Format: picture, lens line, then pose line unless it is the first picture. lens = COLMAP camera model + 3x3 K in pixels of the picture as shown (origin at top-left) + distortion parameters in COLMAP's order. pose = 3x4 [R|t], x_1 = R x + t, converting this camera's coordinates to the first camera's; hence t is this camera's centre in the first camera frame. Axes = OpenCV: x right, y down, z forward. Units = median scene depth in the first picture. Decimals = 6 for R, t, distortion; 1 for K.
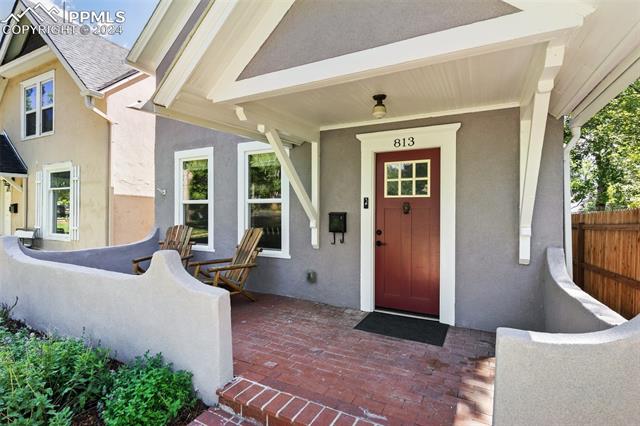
lens RADIAL K [[307.0, 0, 320.0], [0, 307.0, 213.0], [0, 0, 1]] dist [-0.003796, -0.000639]
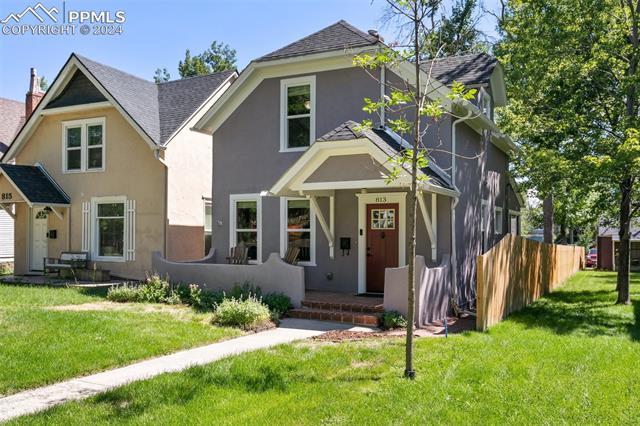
lens RADIAL K [[577.9, 0, 319.0], [0, 577.9, 223.6], [0, 0, 1]] dist [-0.015592, -0.007514]
pose [[0.999999, 0.000415, 0.000942, -0.083451], [-0.000385, 0.999492, -0.031863, 0.021390], [-0.000955, 0.031862, 0.999492, -2.018200]]
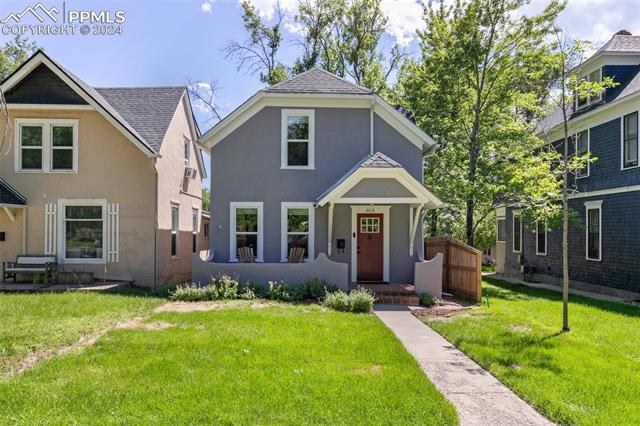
lens RADIAL K [[495.6, 0, 320.0], [0, 495.6, 213.0], [0, 0, 1]] dist [-0.000774, -0.001217]
pose [[0.875258, 0.016186, 0.483385, -1.625568], [0.005389, 0.999051, -0.043210, -0.032520], [-0.483626, 0.040424, 0.874341, -1.856848]]
